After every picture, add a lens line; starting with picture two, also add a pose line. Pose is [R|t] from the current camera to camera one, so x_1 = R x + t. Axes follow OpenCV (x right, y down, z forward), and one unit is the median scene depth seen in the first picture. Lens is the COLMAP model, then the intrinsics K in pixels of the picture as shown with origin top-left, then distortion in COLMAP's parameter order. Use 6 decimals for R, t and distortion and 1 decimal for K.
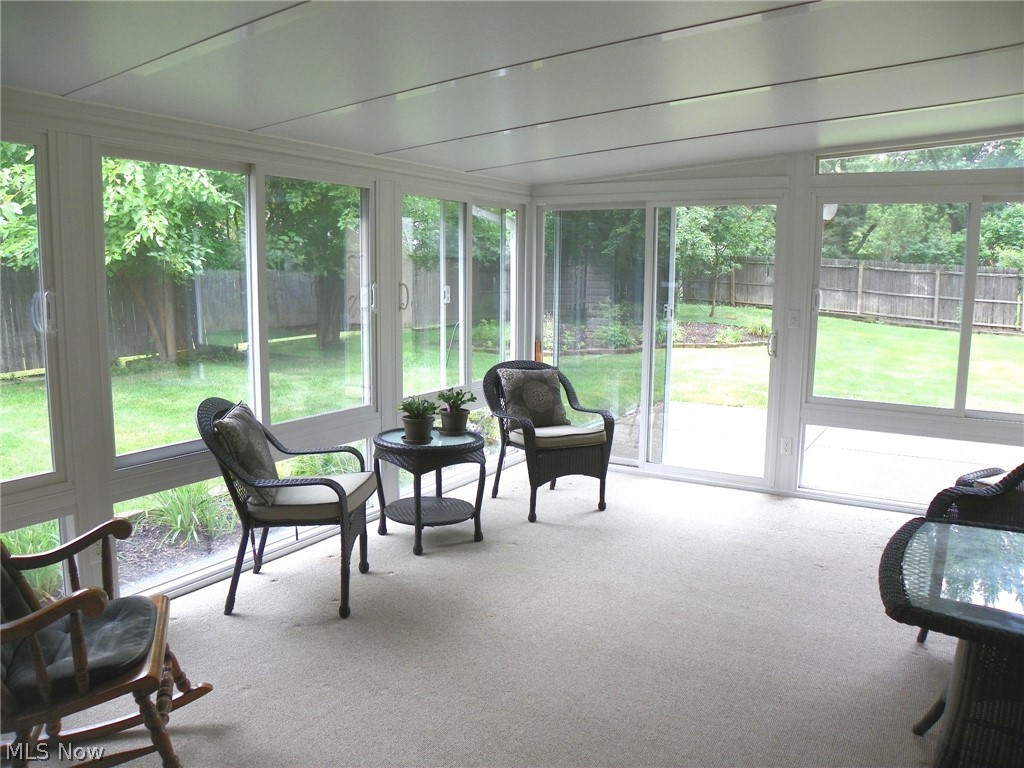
lens RADIAL K [[817.5, 0, 512.0], [0, 817.5, 384.0], [0, 0, 1]] dist [-0.170010, 0.109396]
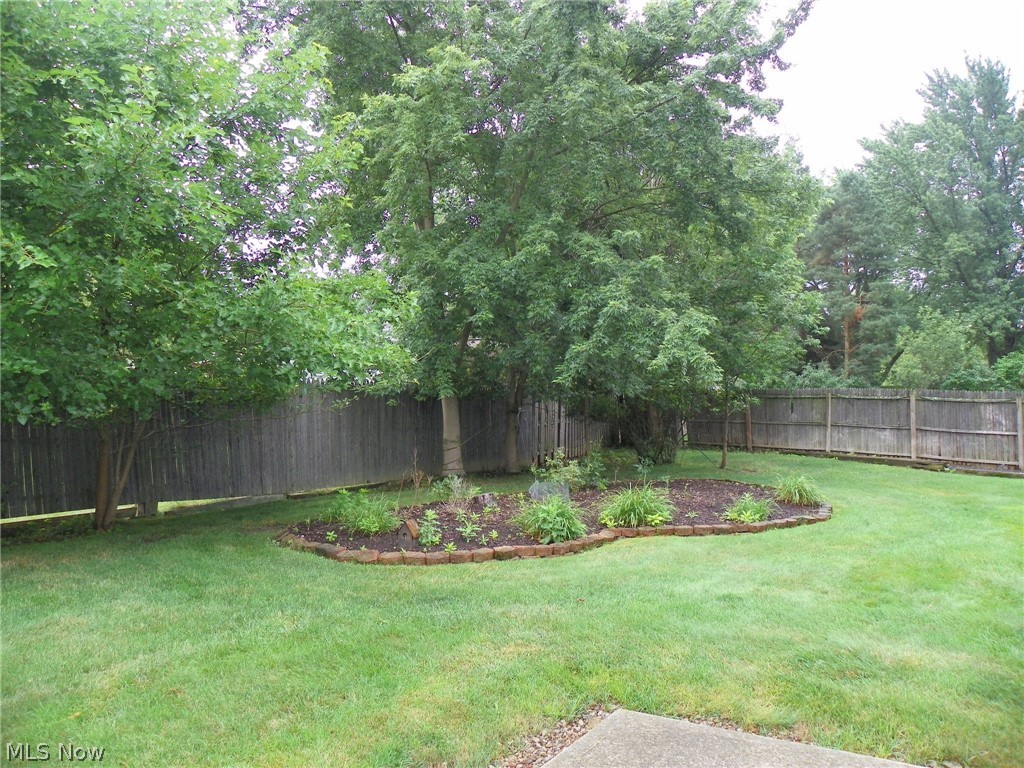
lens RADIAL K [[817.5, 0, 512.0], [0, 817.5, 384.0], [0, 0, 1]] dist [-0.170010, 0.109396]
pose [[0.999814, -0.009719, -0.016680, 0.061849], [0.006690, 0.984924, -0.172860, -0.030655], [0.018109, 0.172716, 0.984805, 0.234788]]
